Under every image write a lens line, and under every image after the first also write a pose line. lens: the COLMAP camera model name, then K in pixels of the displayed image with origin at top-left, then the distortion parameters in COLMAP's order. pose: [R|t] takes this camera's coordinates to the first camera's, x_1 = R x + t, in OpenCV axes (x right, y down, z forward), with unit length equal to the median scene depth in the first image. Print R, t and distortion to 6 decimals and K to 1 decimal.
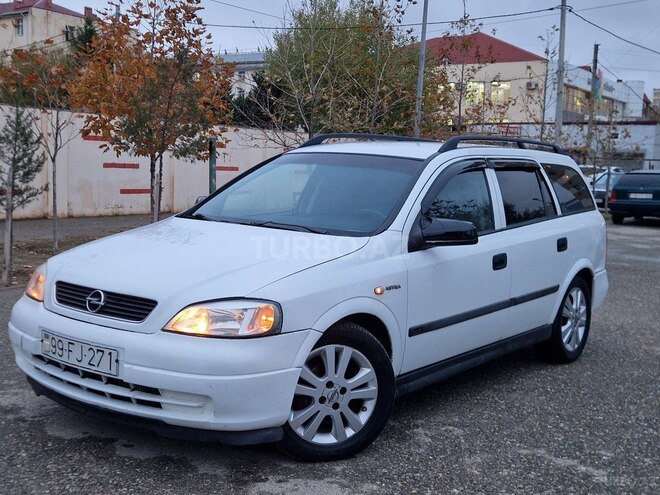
lens RADIAL K [[882.8, 0, 330.0], [0, 882.8, 247.5], [0, 0, 1]] dist [0.065712, -0.014259]
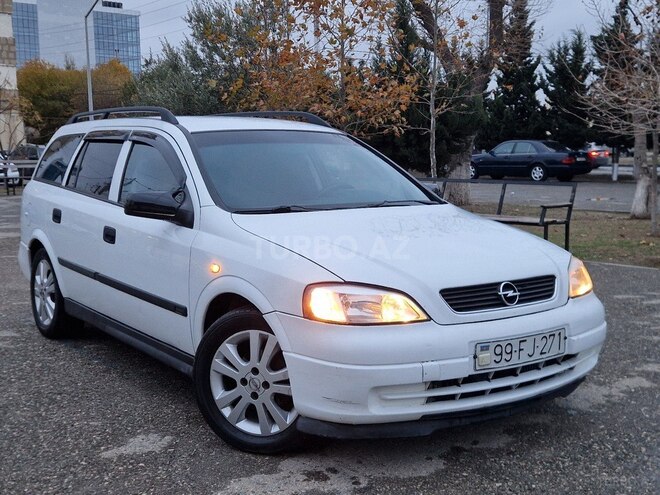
lens RADIAL K [[882.9, 0, 330.0], [0, 882.9, 247.5], [0, 0, 1]] dist [0.059311, 0.018008]
pose [[0.248720, -0.158813, 0.955467, -0.903947], [0.108832, 0.984801, 0.135358, -0.102195], [-0.962442, 0.070319, 0.262224, 0.700344]]
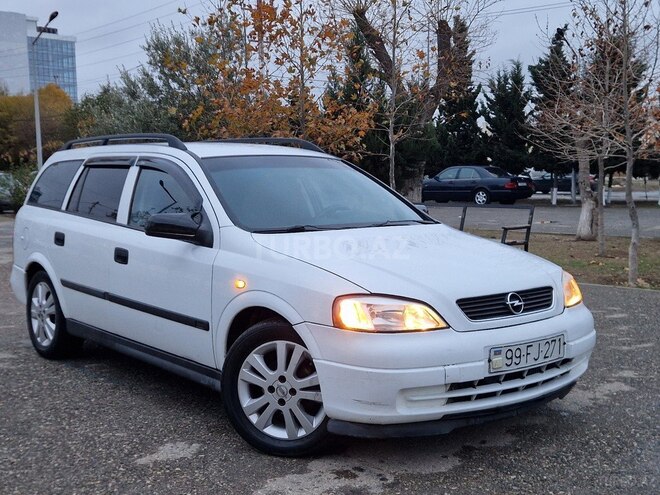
lens RADIAL K [[882.9, 0, 330.0], [0, 882.9, 247.5], [0, 0, 1]] dist [0.059311, 0.018008]
pose [[0.180485, -0.132743, 0.974579, -0.977497], [0.110678, 0.987299, 0.113979, -0.109186], [-0.977331, 0.087293, 0.192884, 0.755405]]
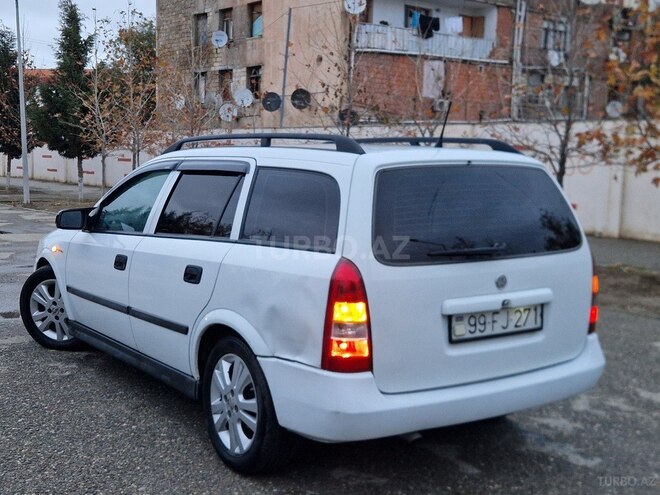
lens RADIAL K [[883.3, 0, 320.7], [0, 883.3, 246.3], [0, 0, 1]] dist [0.066670, -0.028825]
pose [[-0.359941, 0.059767, -0.931059, 1.024852], [-0.117849, 0.987040, 0.108920, -0.134990], [0.925502, 0.148929, -0.348232, 1.532717]]
